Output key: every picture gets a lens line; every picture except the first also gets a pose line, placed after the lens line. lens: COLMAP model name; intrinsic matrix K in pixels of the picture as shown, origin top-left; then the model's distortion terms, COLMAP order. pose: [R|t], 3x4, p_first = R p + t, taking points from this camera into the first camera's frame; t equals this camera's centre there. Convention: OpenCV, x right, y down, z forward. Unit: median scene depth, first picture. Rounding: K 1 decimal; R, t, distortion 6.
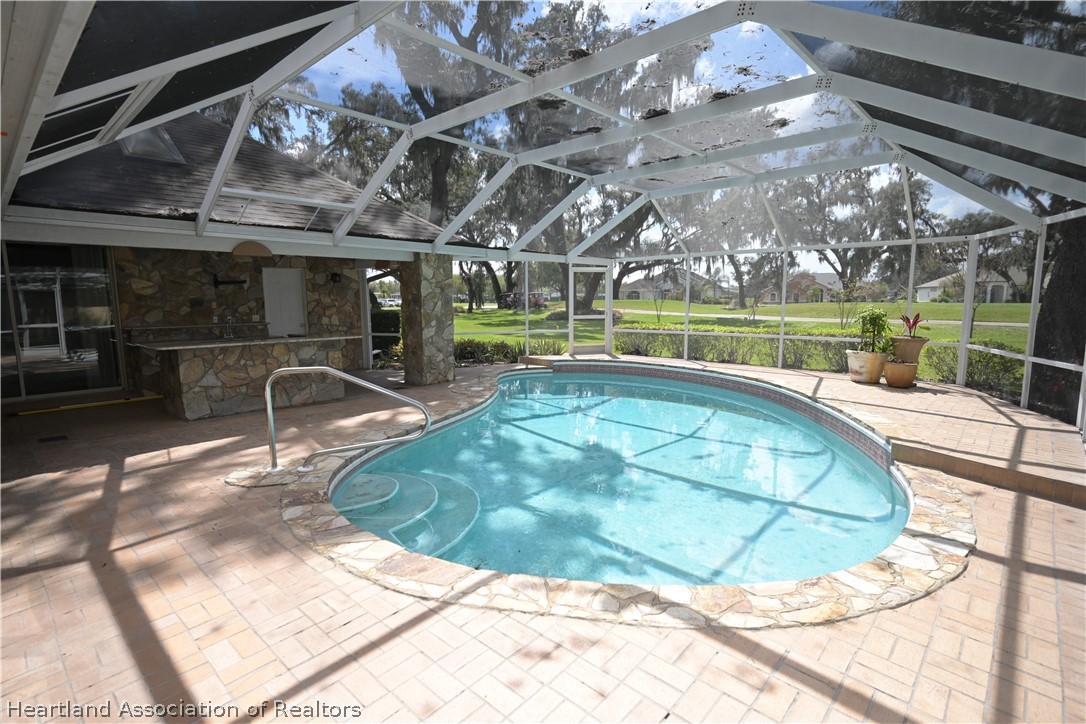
lens RADIAL K [[523.7, 0, 543.8], [0, 523.7, 362.1], [0, 0, 1]] dist [-0.001271, -0.000166]
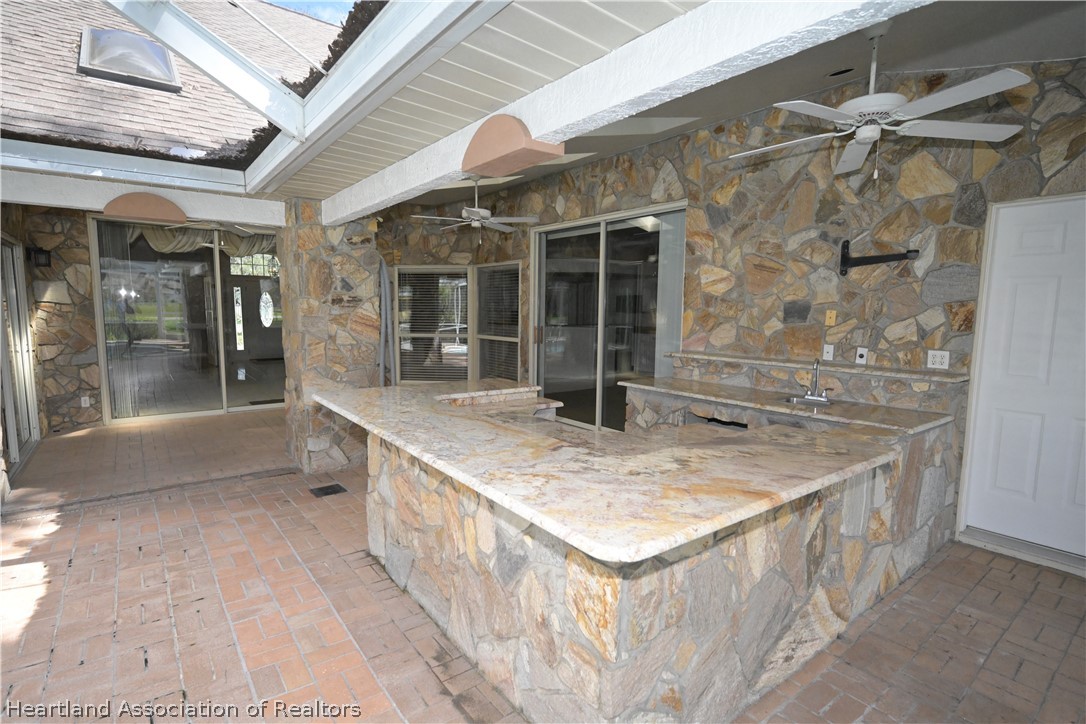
lens RADIAL K [[523.7, 0, 544.1], [0, 523.7, 364.2], [0, 0, 1]] dist [-0.001271, -0.000166]
pose [[-0.153248, 0.105350, -0.982556, -0.191818], [-0.134088, 0.982888, 0.126299, -0.097944], [0.979048, 0.151104, -0.136500, 0.869786]]
